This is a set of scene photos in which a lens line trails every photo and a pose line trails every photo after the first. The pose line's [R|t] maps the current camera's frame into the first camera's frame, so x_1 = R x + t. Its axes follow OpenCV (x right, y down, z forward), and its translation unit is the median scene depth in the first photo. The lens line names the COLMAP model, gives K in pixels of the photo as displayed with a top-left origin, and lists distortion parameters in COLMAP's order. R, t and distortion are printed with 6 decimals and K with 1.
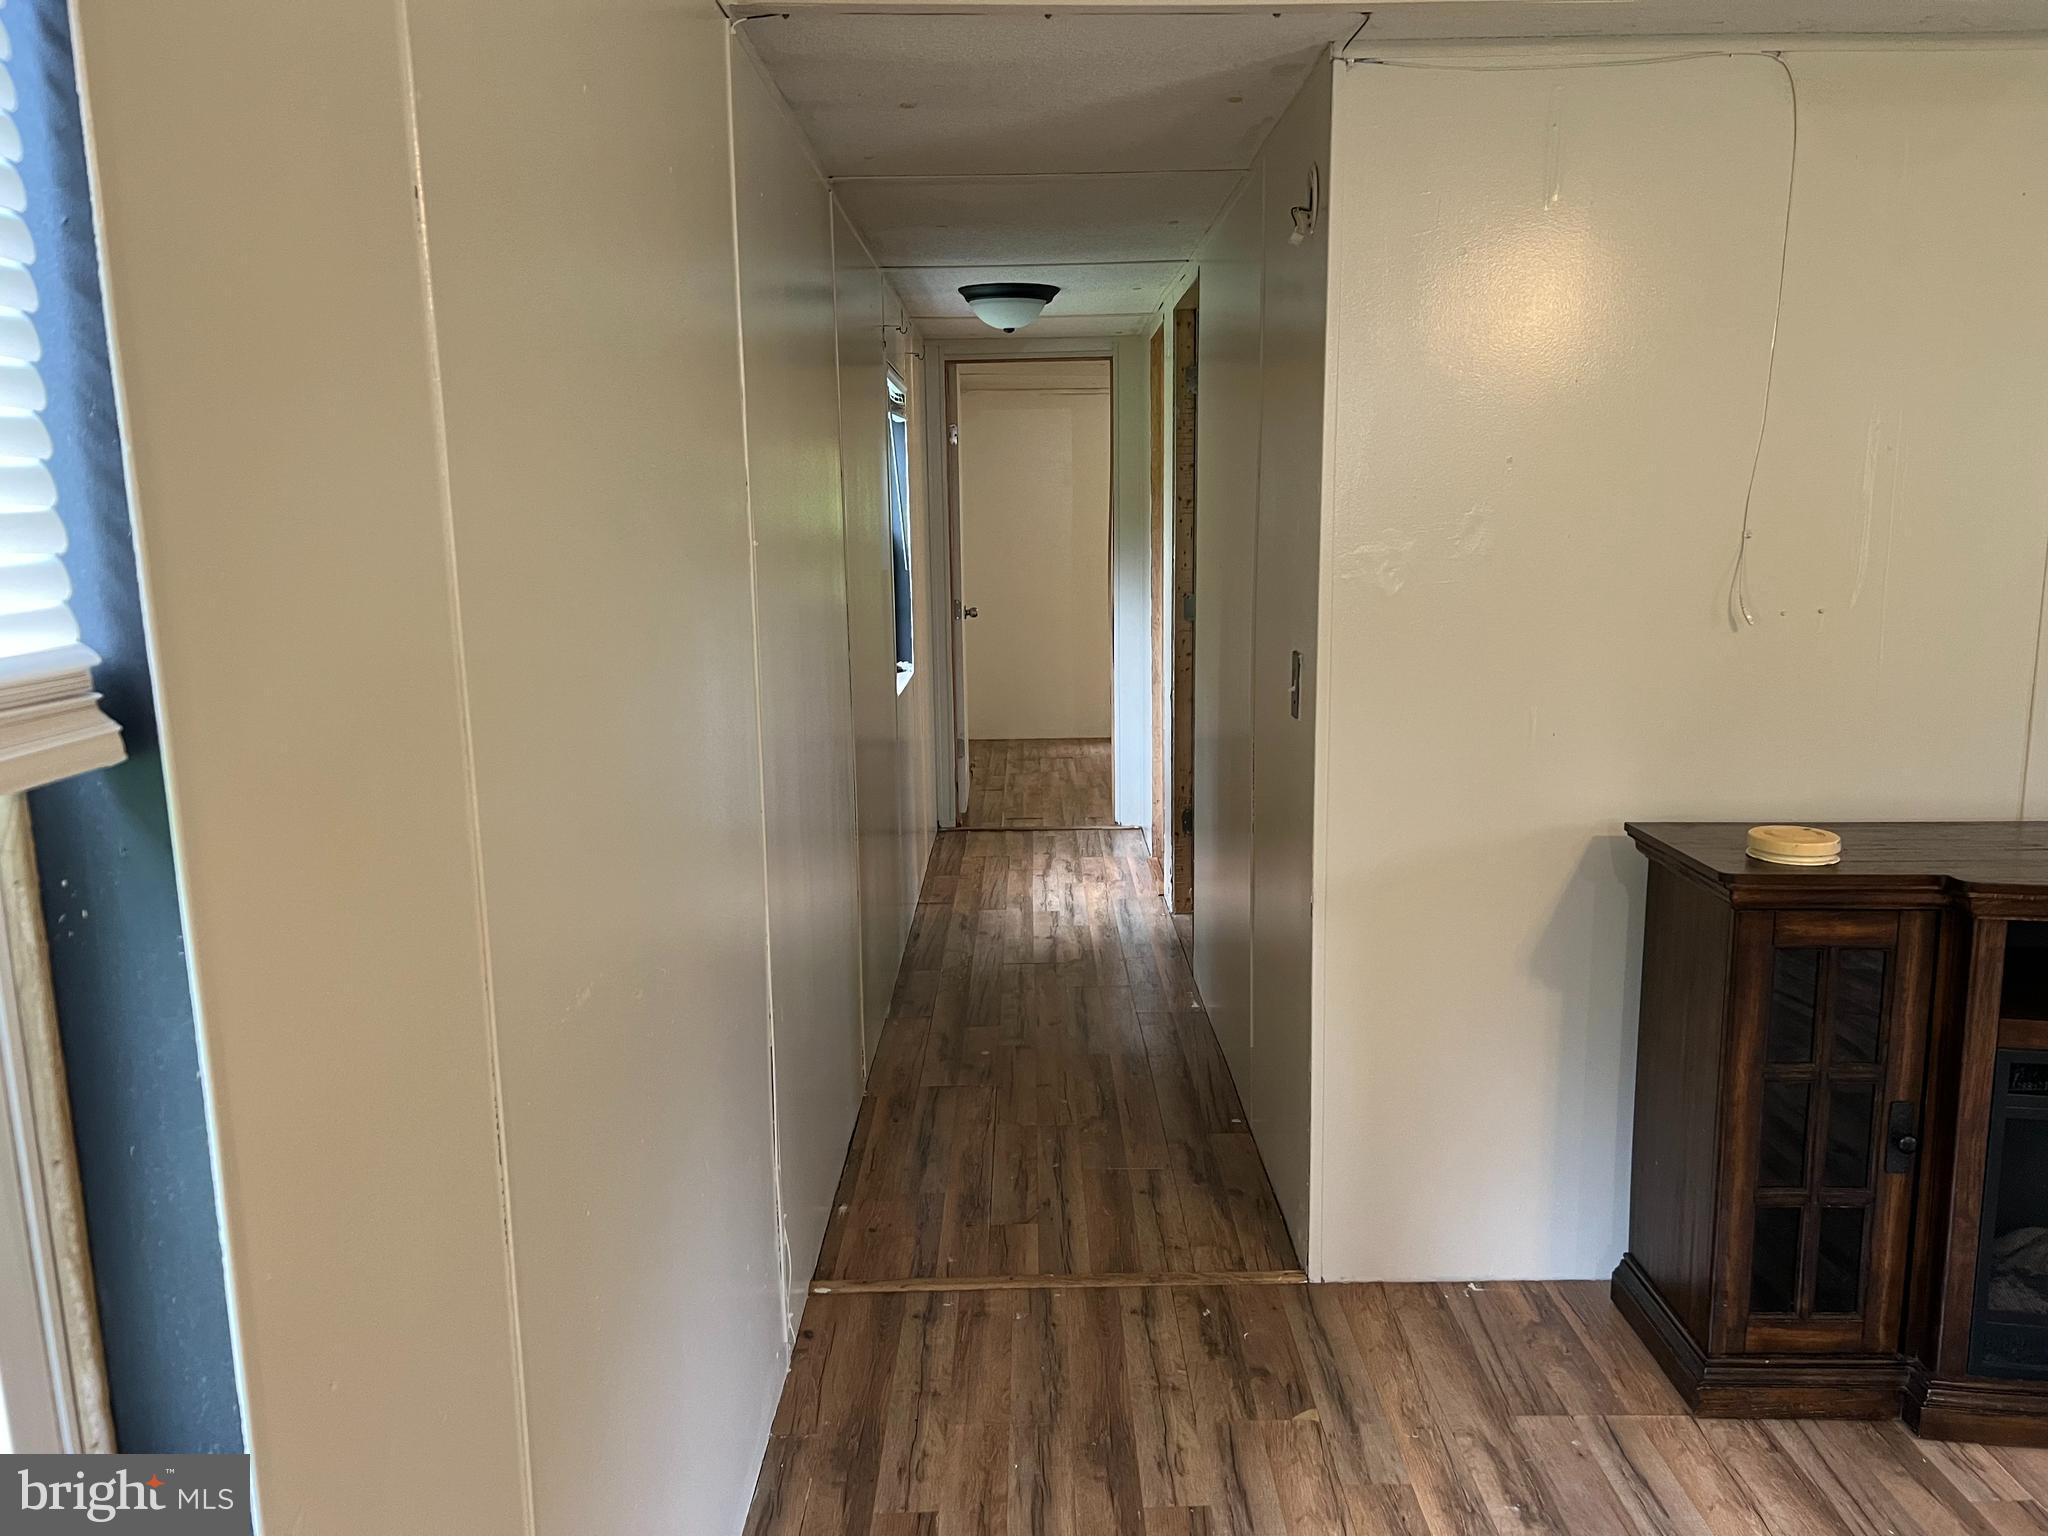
lens RADIAL K [[1536.8, 0, 1027.7], [0, 1536.8, 771.0], [0, 0, 1]] dist [0.059748, -0.060231]
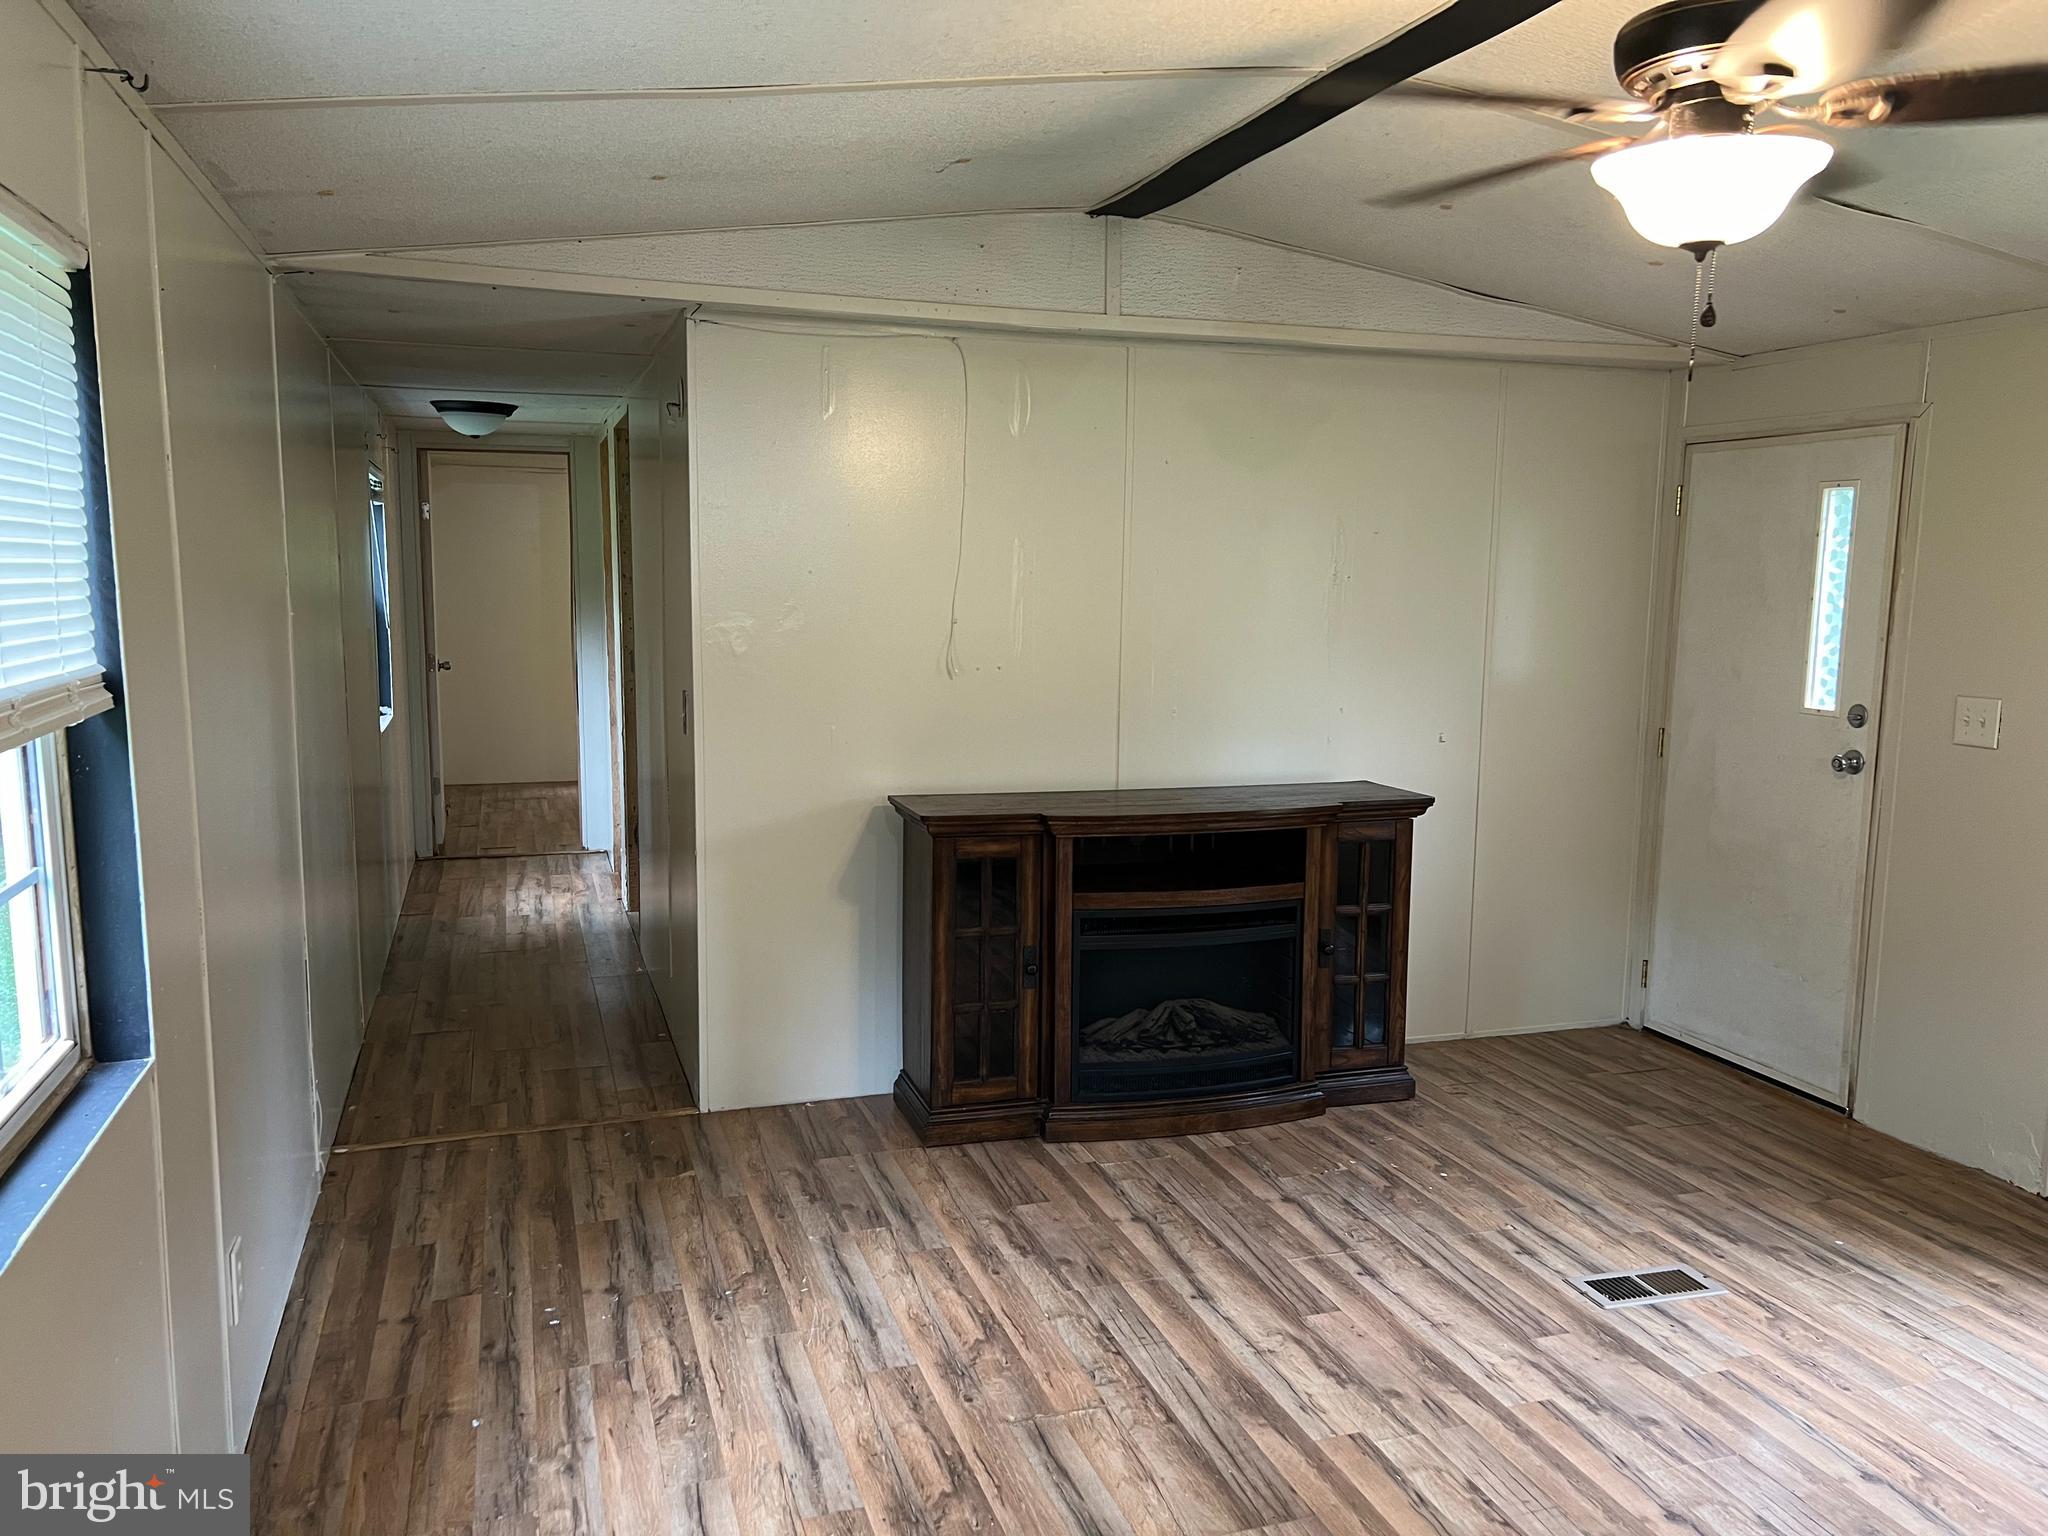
lens RADIAL K [[1536.8, 0, 1025.8], [0, 1536.8, 775.1], [0, 0, 1]] dist [0.059748, -0.060231]
pose [[0.947986, -0.017214, 0.317845, 0.012562], [0.028567, 0.999108, -0.031093, 0.063776], [-0.317027, 0.038556, 0.947633, -0.545209]]
